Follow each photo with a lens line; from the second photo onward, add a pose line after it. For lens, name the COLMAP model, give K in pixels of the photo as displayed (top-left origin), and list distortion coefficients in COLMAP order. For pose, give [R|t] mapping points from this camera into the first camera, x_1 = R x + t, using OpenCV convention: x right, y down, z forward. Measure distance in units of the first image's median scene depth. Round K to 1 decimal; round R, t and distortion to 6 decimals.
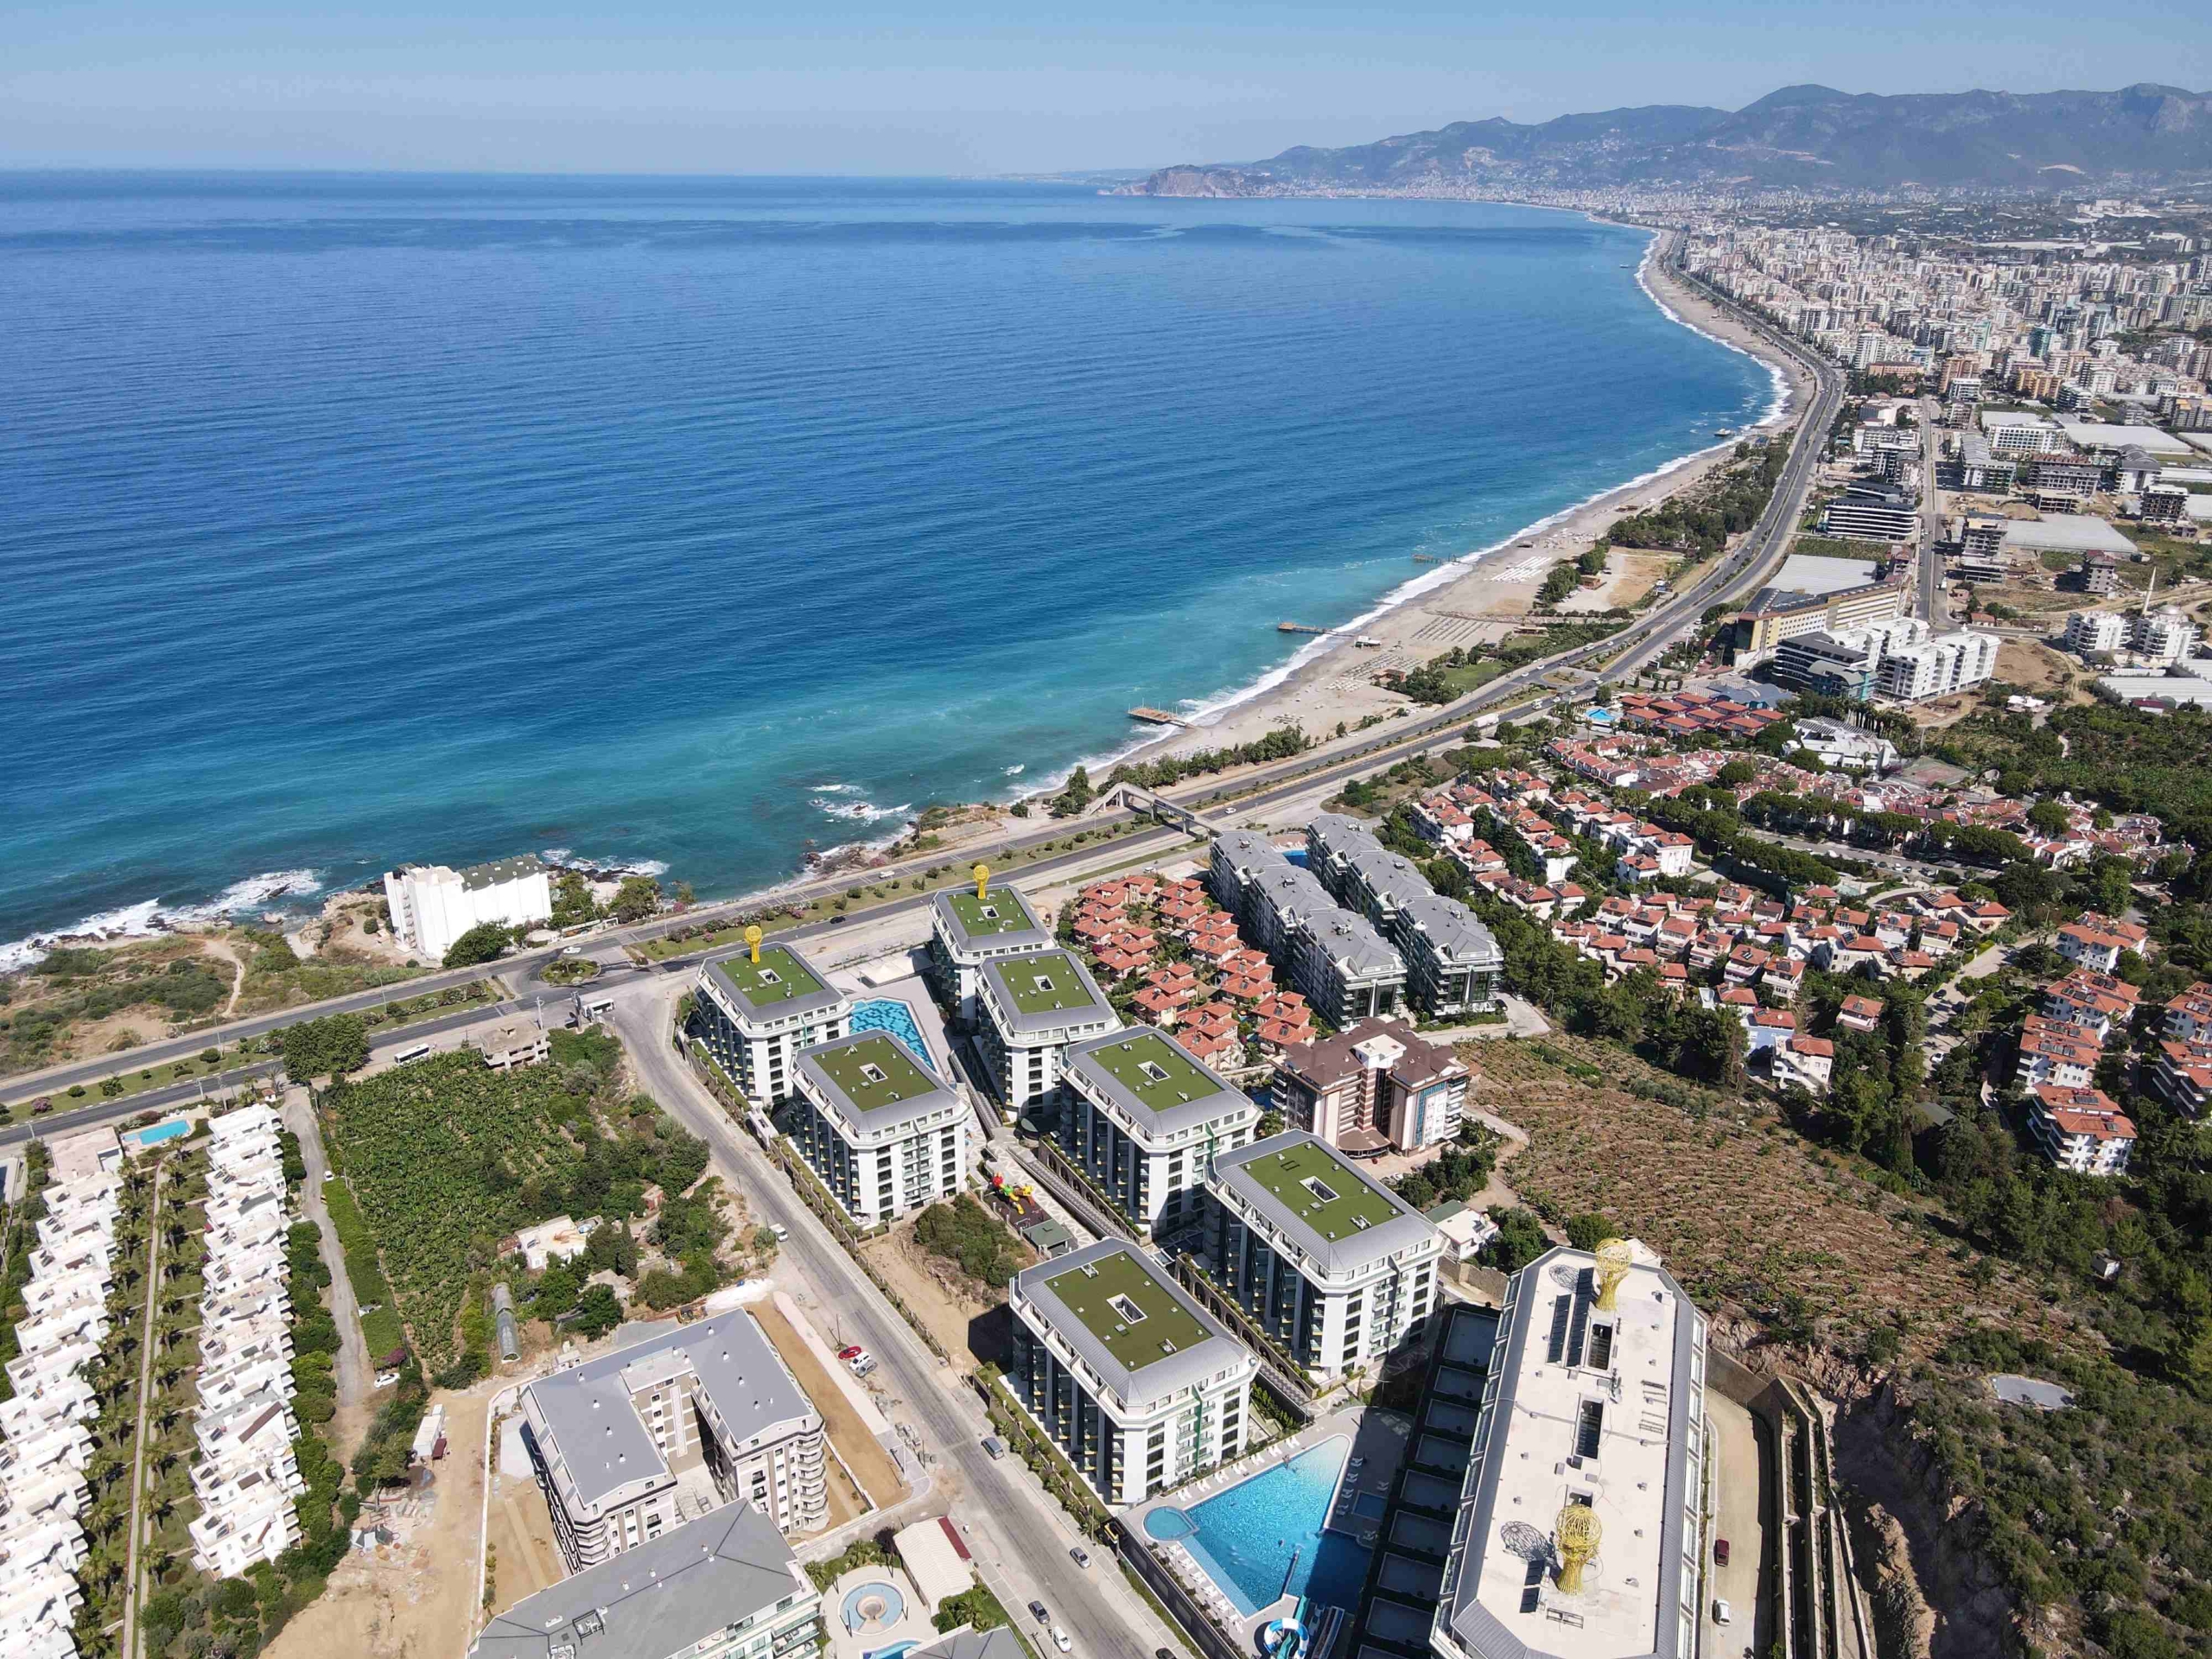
lens RADIAL K [[1630.4, 0, 1099.7], [0, 1630.4, 850.0], [0, 0, 1]] dist [-0.016801, 0.059826]
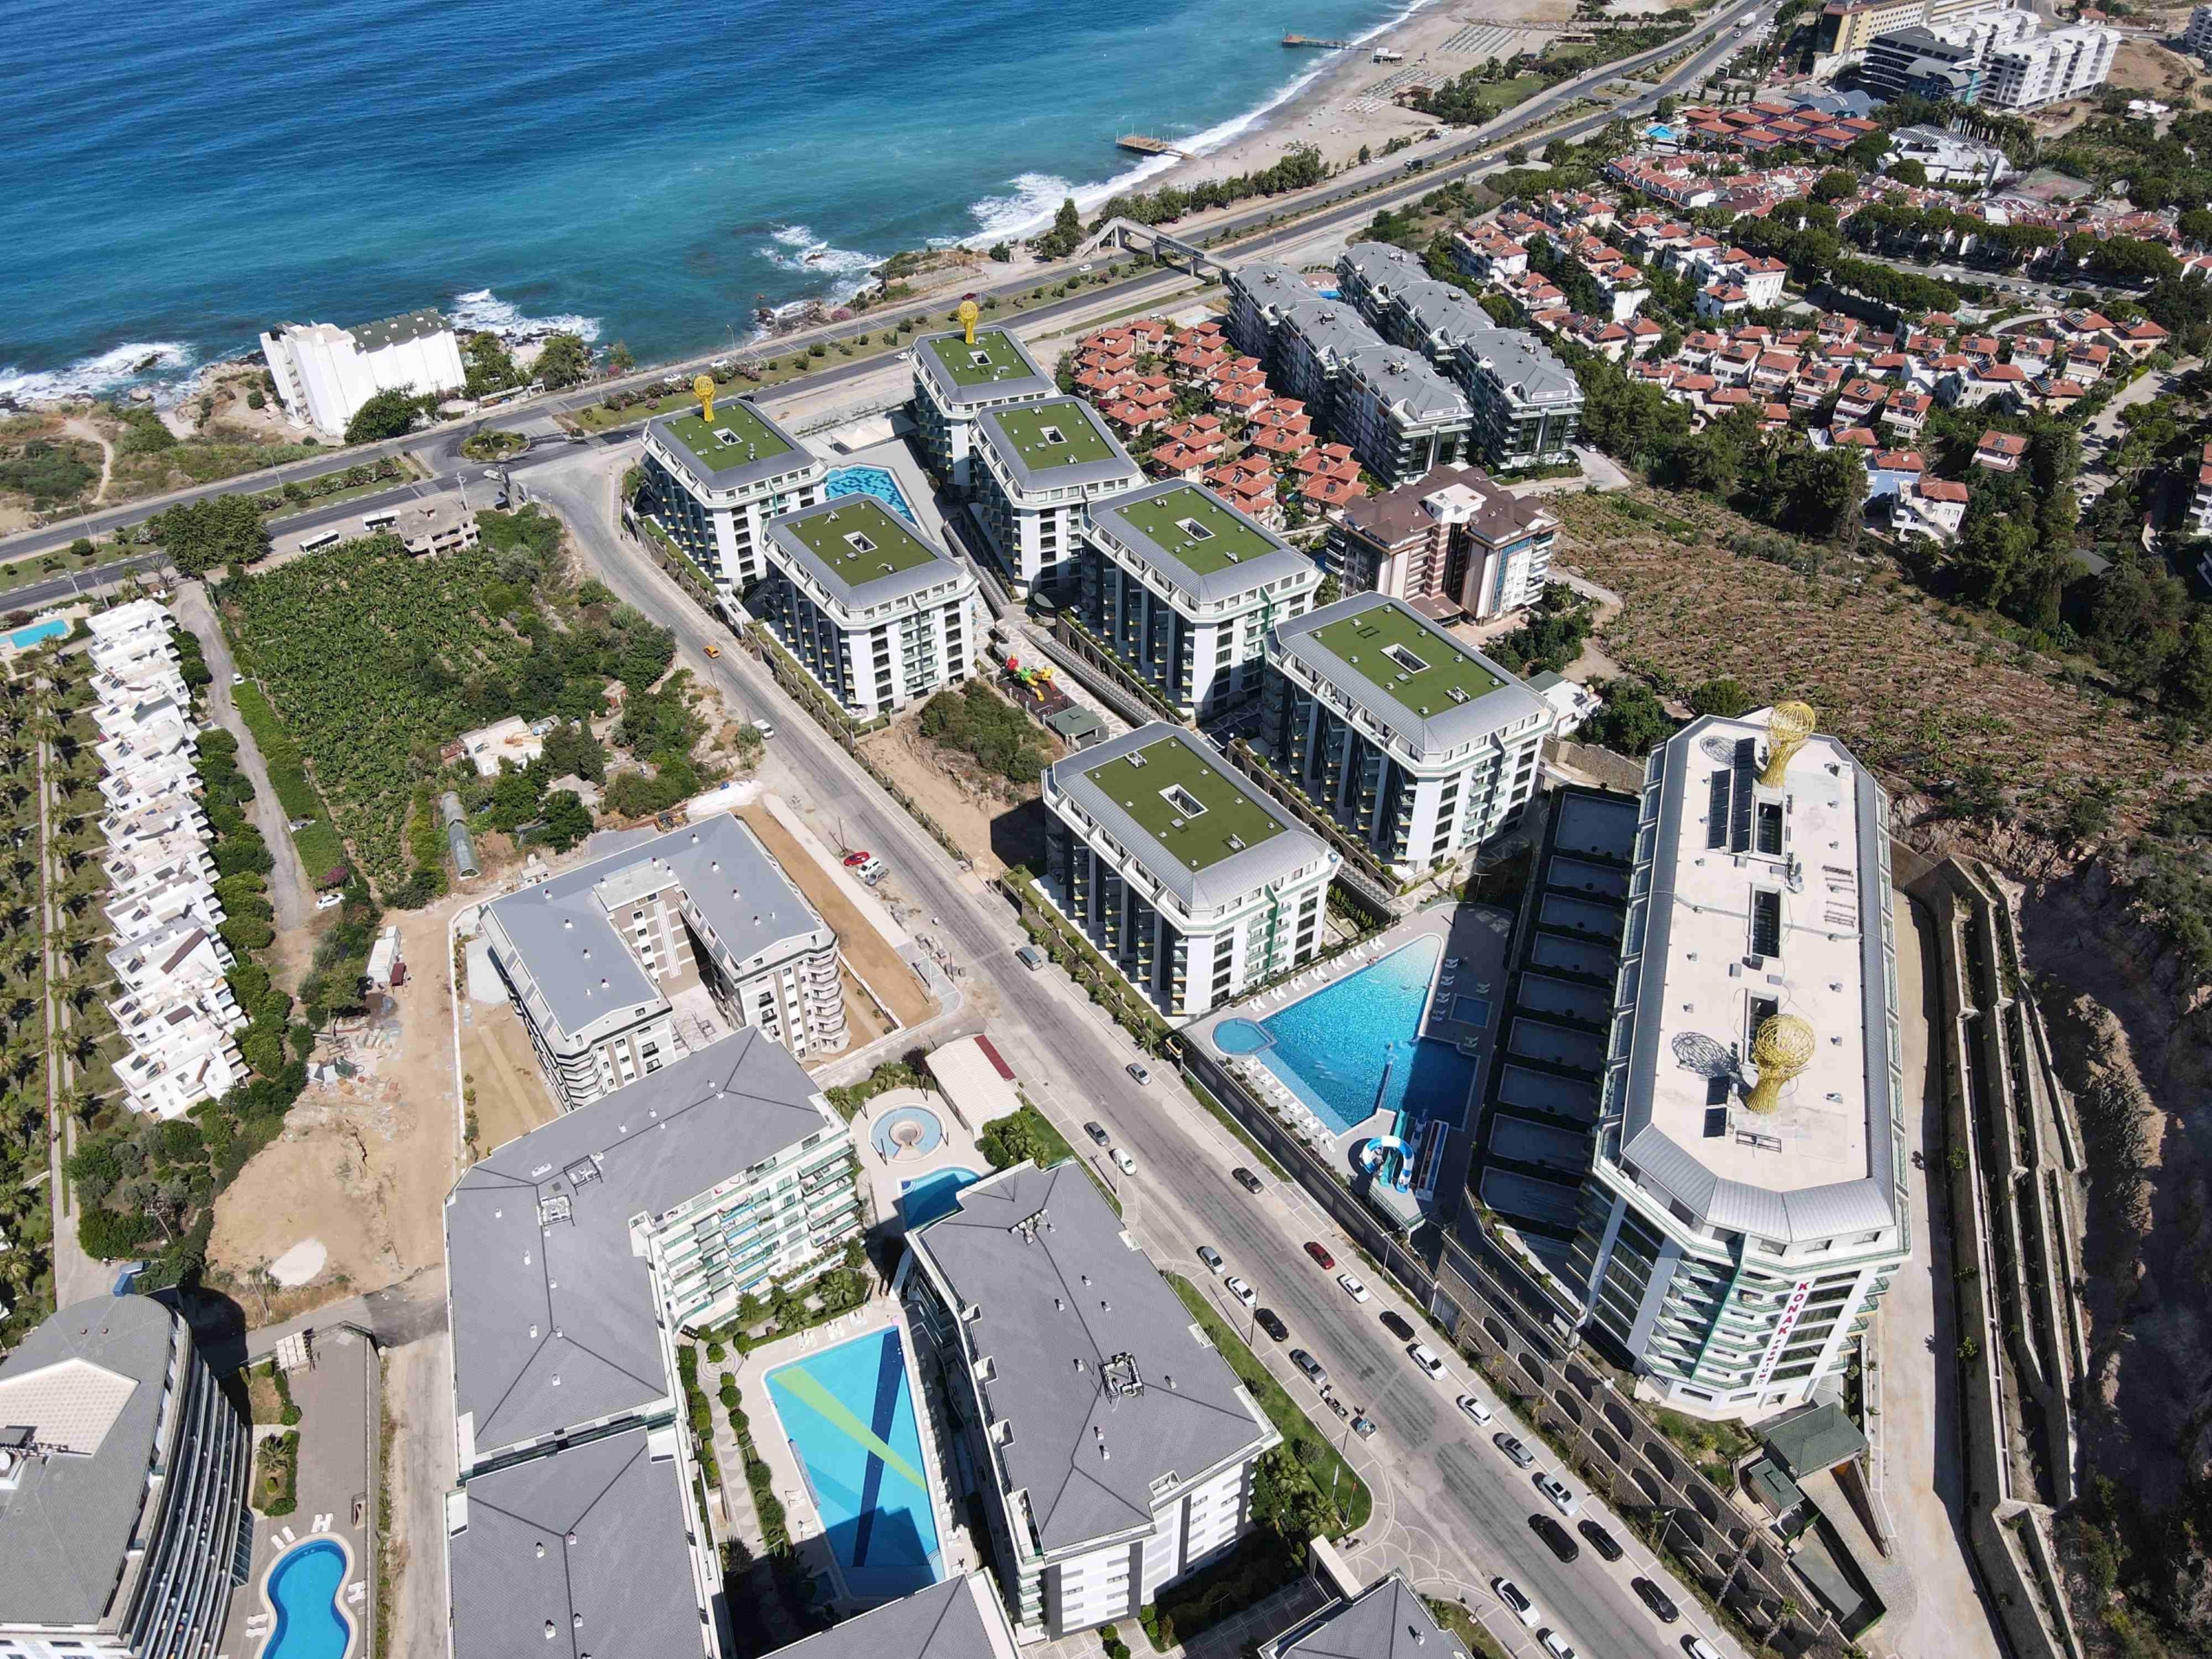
lens RADIAL K [[1632.5, 0, 1100.2], [0, 1632.5, 837.9], [0, 0, 1]] dist [-0.016532, 0.050563]
pose [[0.999510, -0.026048, 0.017377, -0.029834], [0.019939, 0.957365, 0.288193, 0.038047], [-0.024143, -0.287705, 0.957415, 0.127209]]
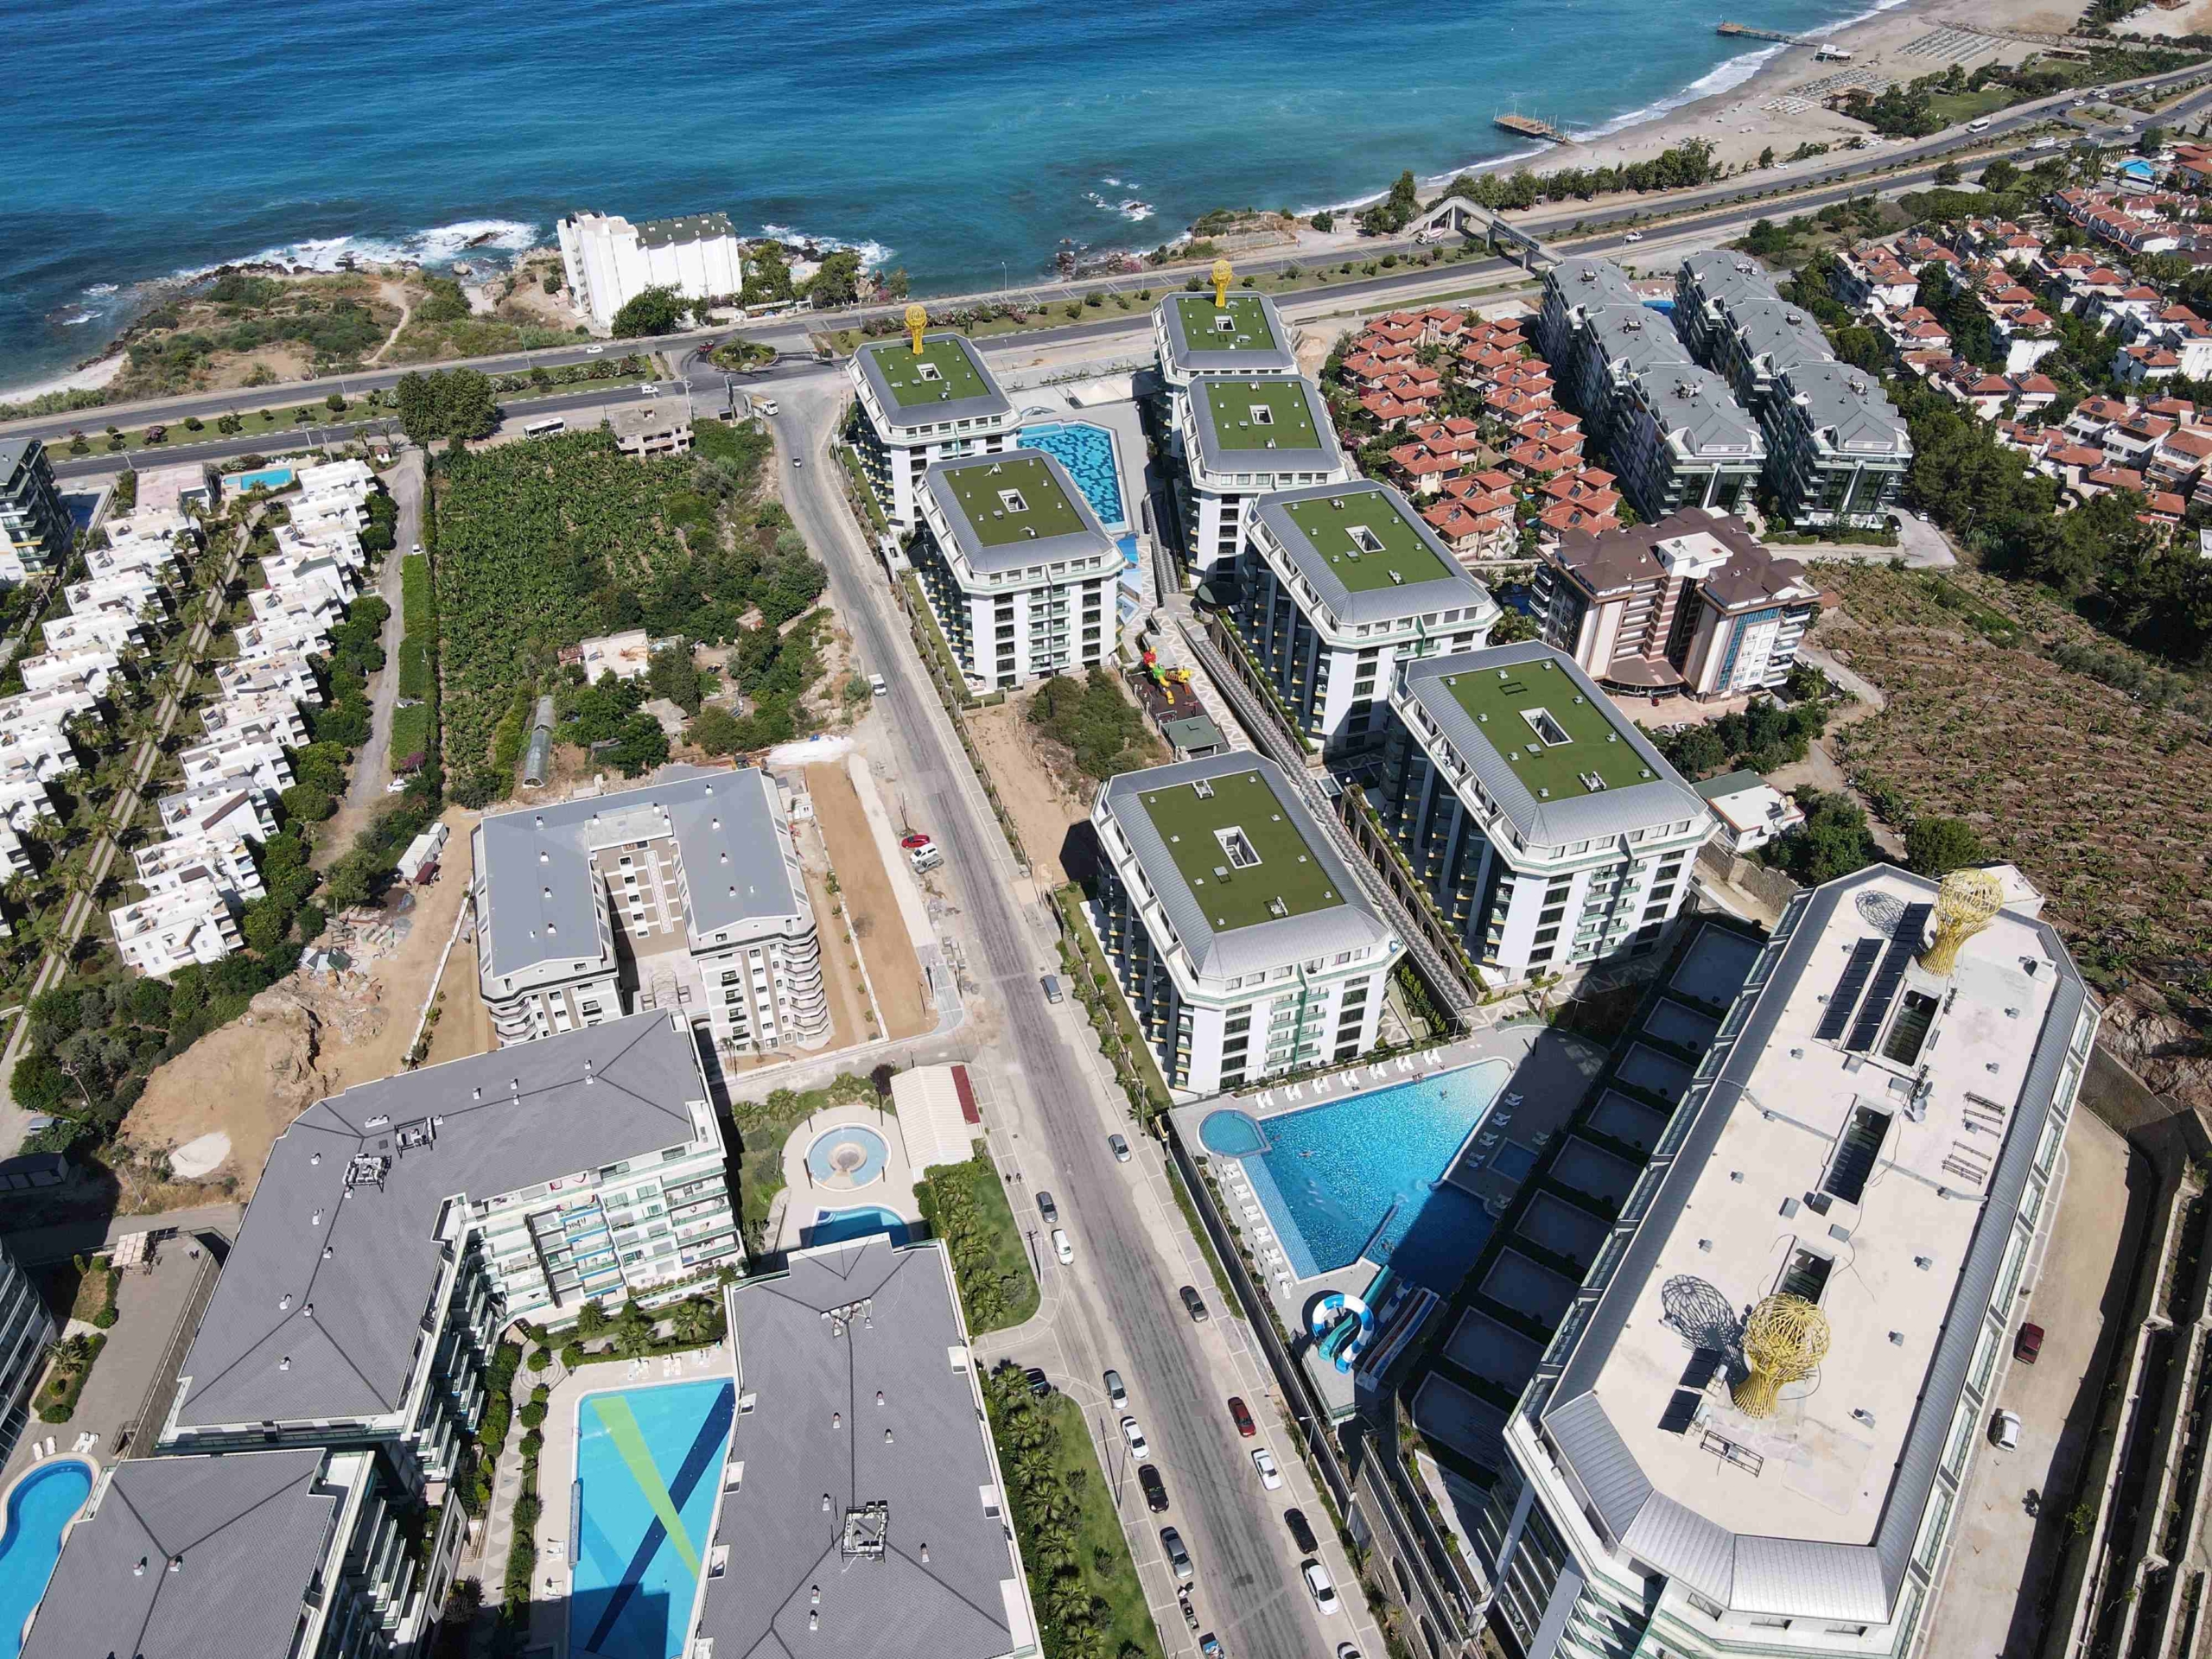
lens RADIAL K [[1630.9, 0, 1100.2], [0, 1630.9, 843.0], [0, 0, 1]] dist [-0.008484, 0.030397]
pose [[0.970108, 0.156998, -0.185044, 0.065110], [-0.094172, 0.946325, 0.309193, 0.042579], [0.223654, -0.282525, 0.932823, 0.216518]]
